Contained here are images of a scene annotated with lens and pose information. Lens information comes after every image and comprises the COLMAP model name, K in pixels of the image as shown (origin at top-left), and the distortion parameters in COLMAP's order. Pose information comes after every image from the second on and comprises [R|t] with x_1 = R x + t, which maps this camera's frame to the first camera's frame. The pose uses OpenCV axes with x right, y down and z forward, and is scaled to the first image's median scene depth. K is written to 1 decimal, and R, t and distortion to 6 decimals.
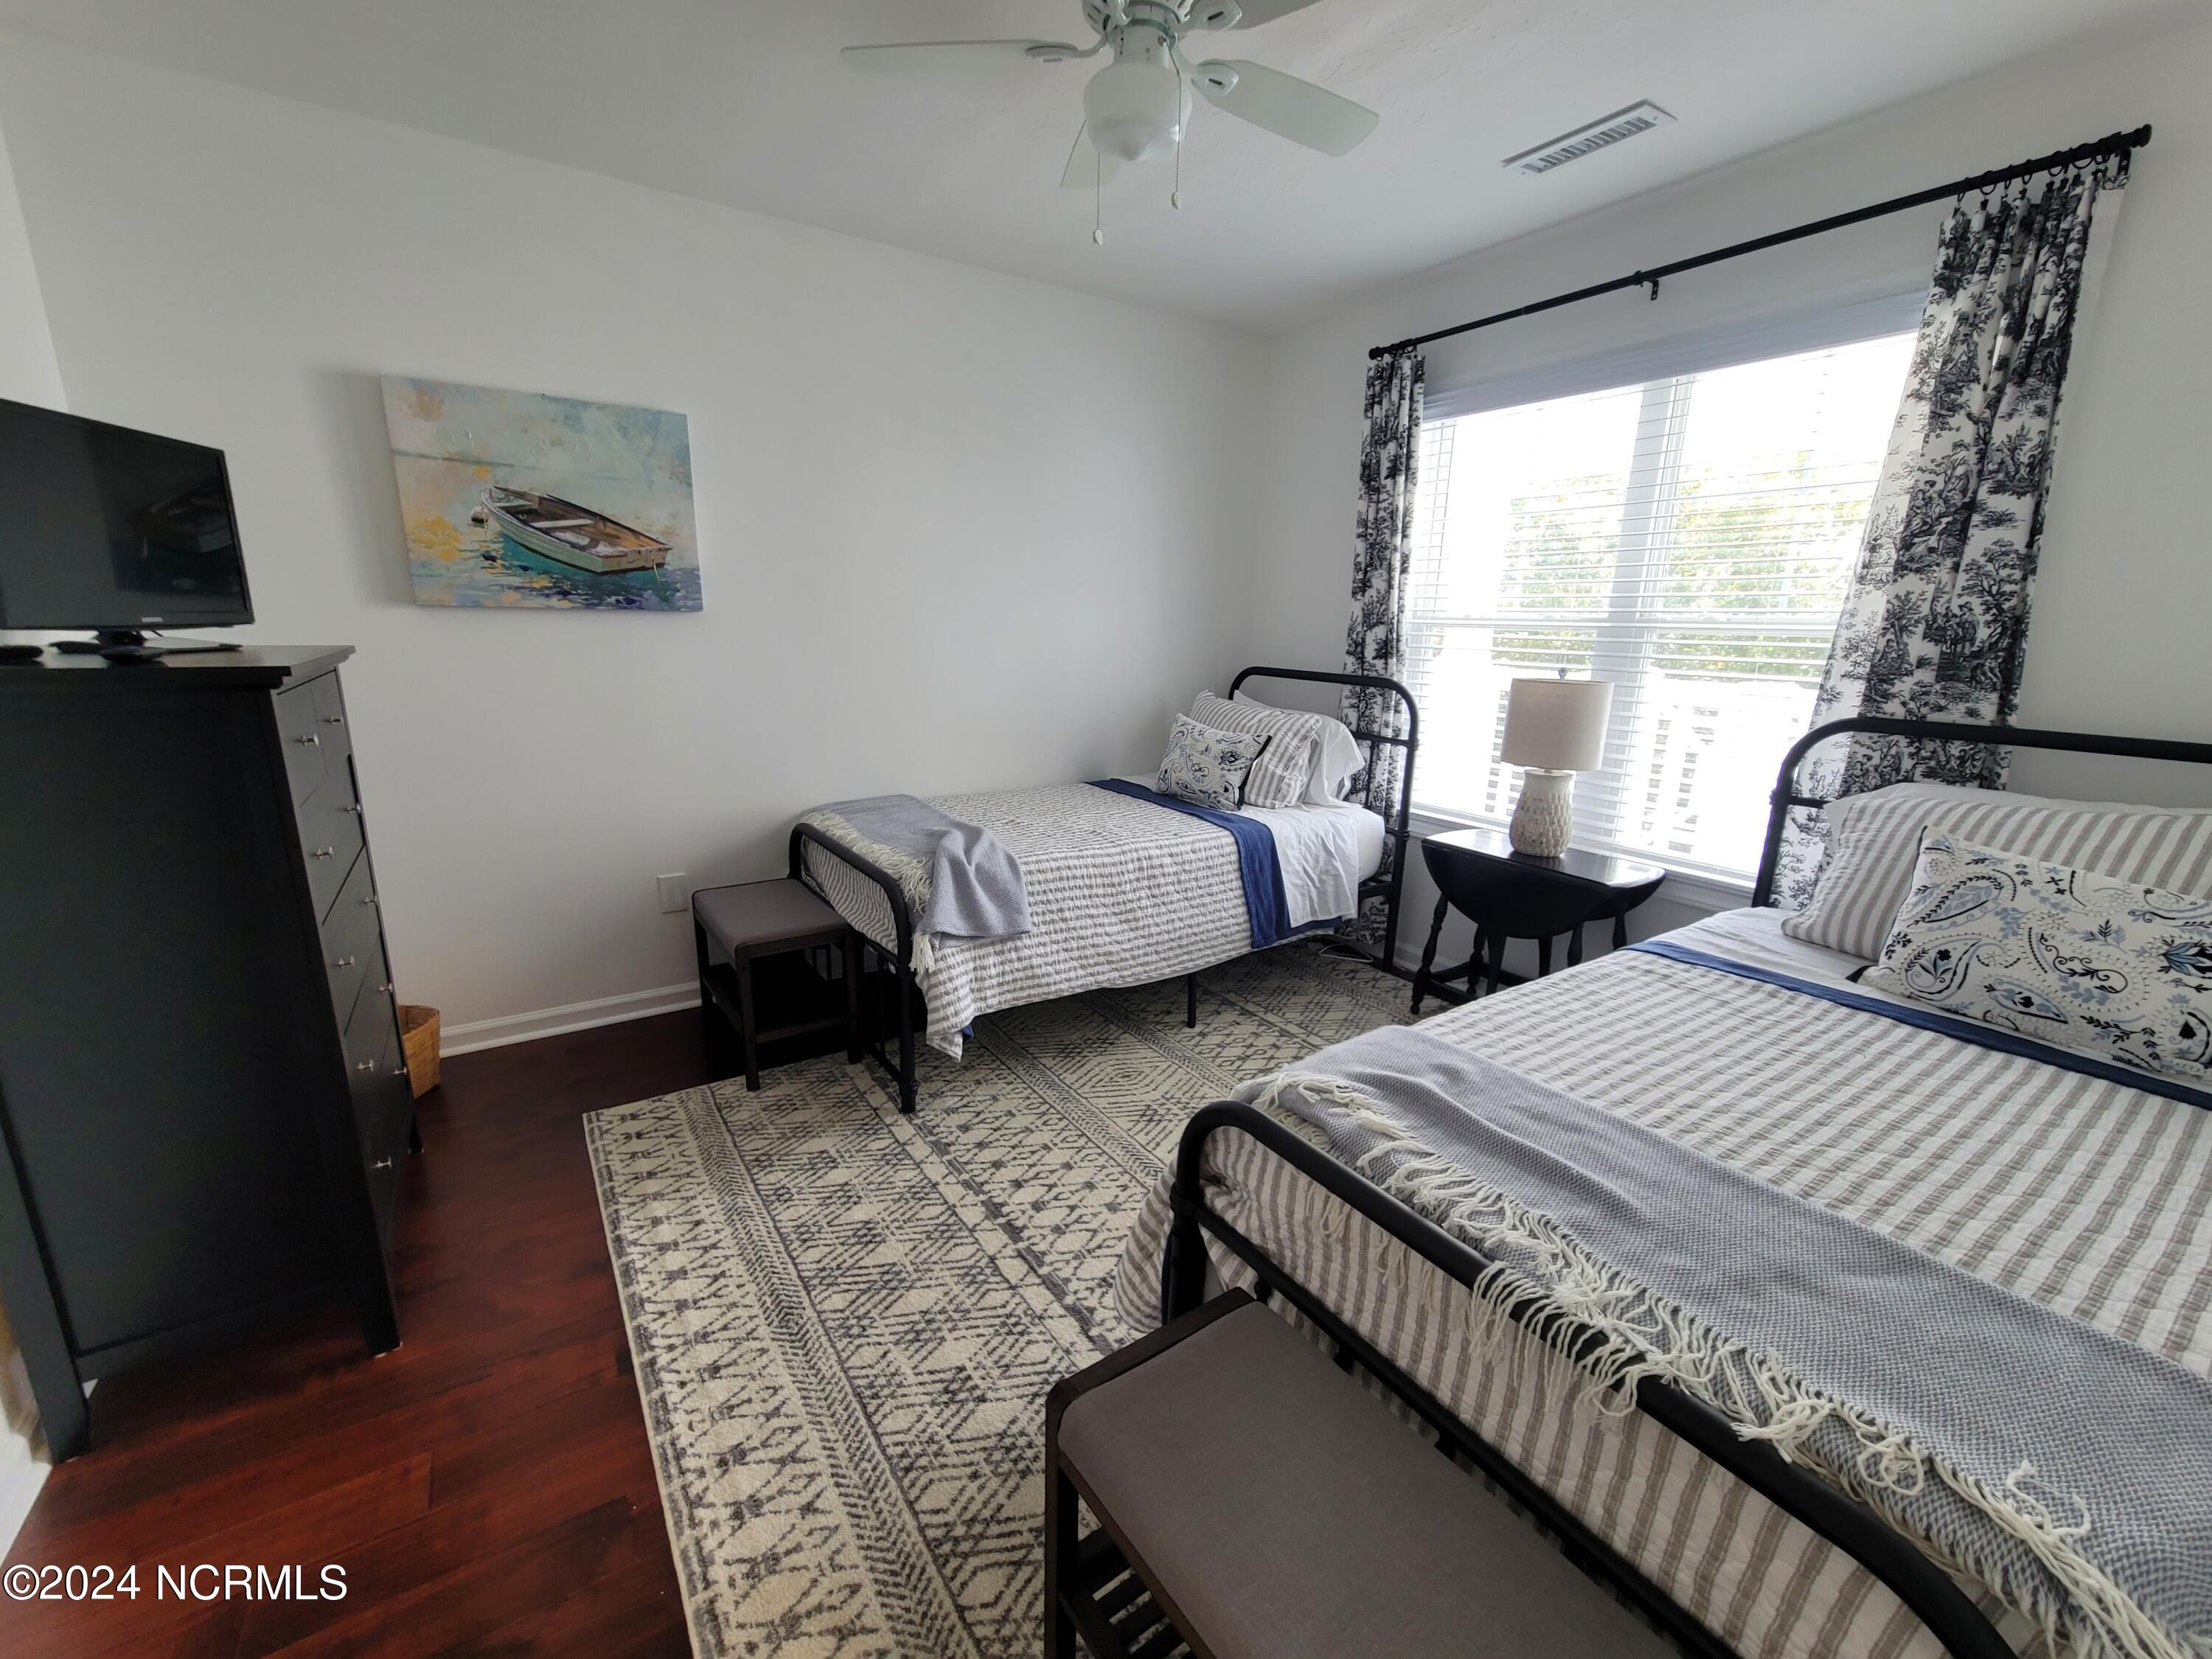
lens RADIAL K [[901.7, 0, 1107.2], [0, 901.7, 839.3], [0, 0, 1]] dist [0.003519, -0.000849]
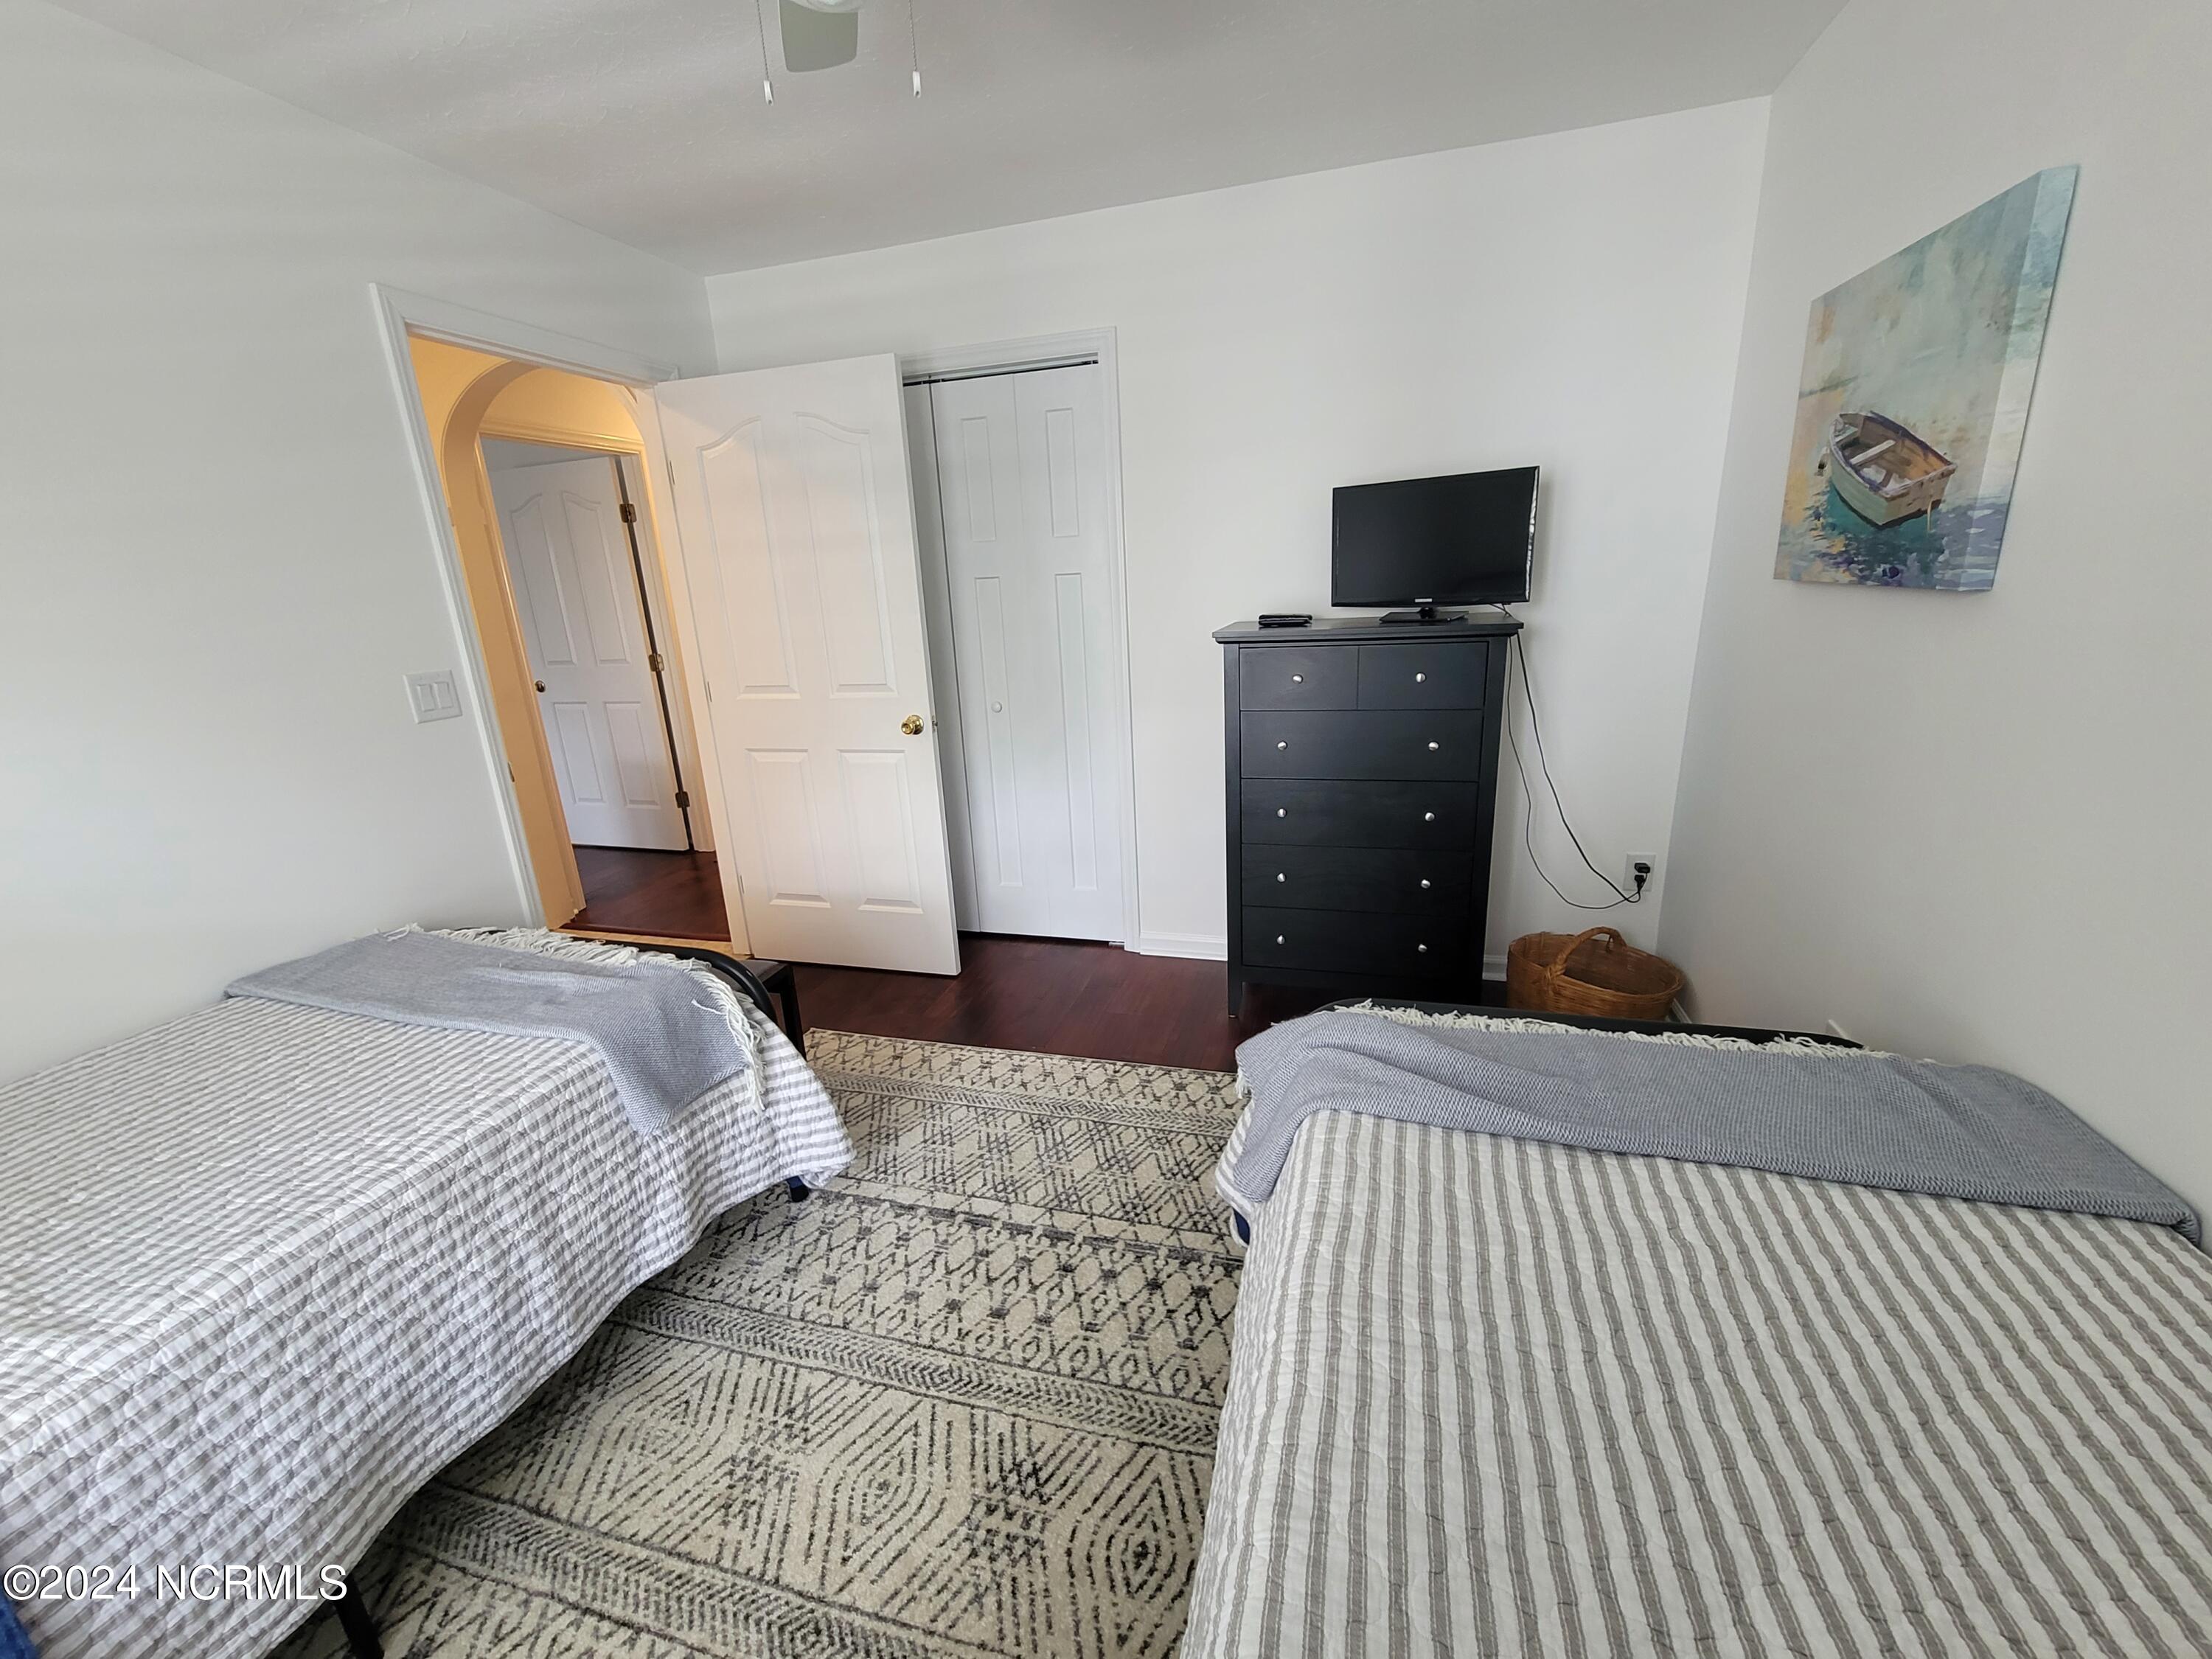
lens RADIAL K [[901.7, 0, 1104.0], [0, 901.7, 827.6], [0, 0, 1]] dist [0.003519, -0.000849]
pose [[-0.768003, 0.193585, -0.610489, 0.364946], [-0.112527, 0.897608, 0.426190, -0.432360], [0.630483, 0.396012, -0.667582, 1.594951]]
